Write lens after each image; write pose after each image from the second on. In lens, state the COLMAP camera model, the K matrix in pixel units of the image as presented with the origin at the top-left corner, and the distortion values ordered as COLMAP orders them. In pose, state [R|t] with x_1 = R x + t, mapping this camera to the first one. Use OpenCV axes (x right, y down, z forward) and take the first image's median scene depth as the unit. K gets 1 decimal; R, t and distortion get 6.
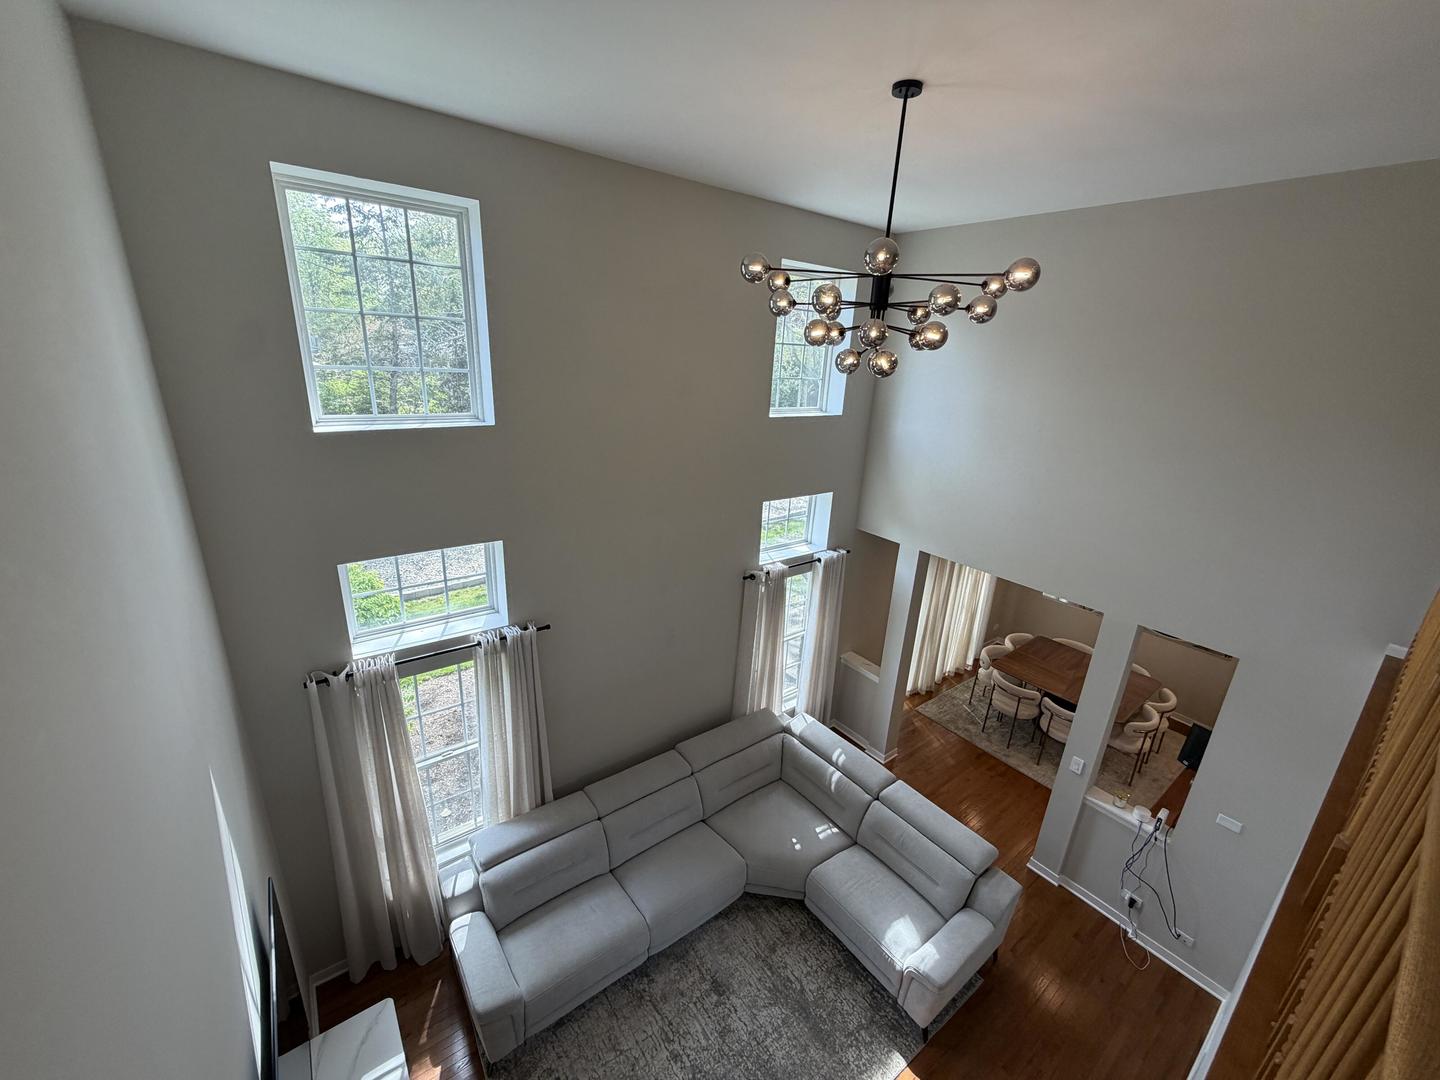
lens RADIAL K [[569.6, 0, 724.5], [0, 569.6, 537.5], [0, 0, 1]] dist [0.000754, 0.000097]
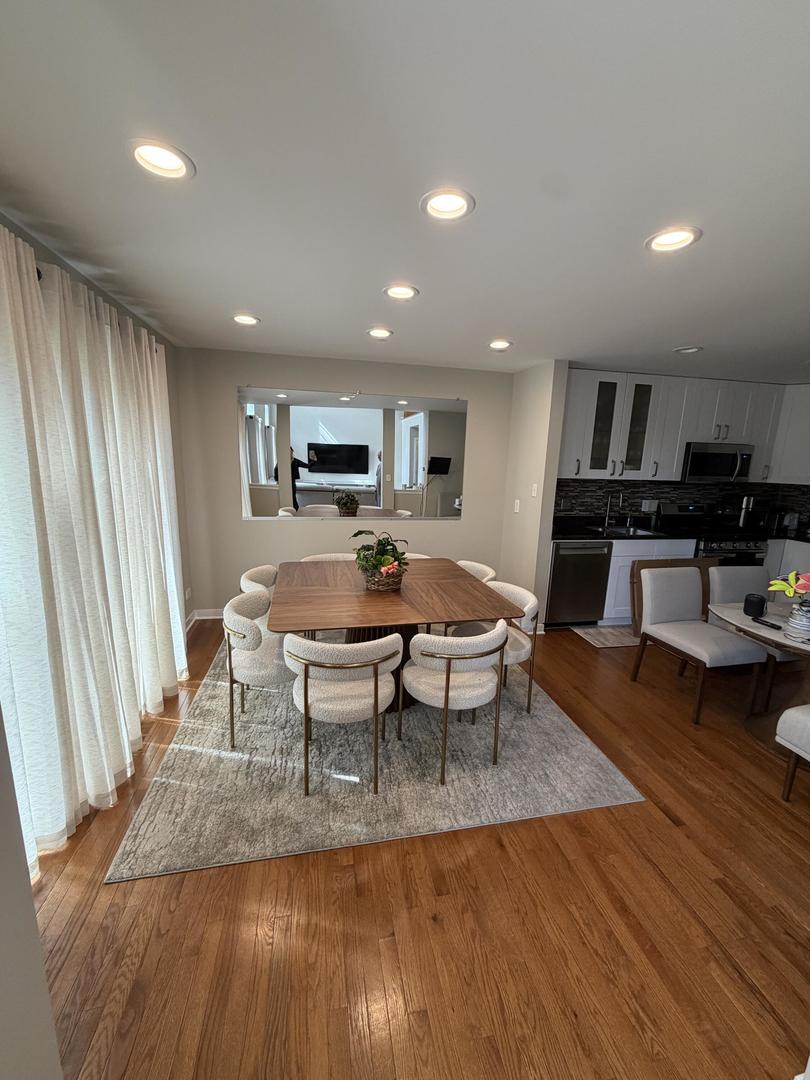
lens RADIAL K [[427.2, 0, 405.0], [0, 427.2, 540.0], [0, 0, 1]] dist [0.000754, 0.000097]
pose [[0.433842, -0.221692, 0.873289, 0.265998], [0.276038, 0.955351, 0.105391, 0.160600], [-0.857662, 0.195338, 0.475667, 0.778927]]
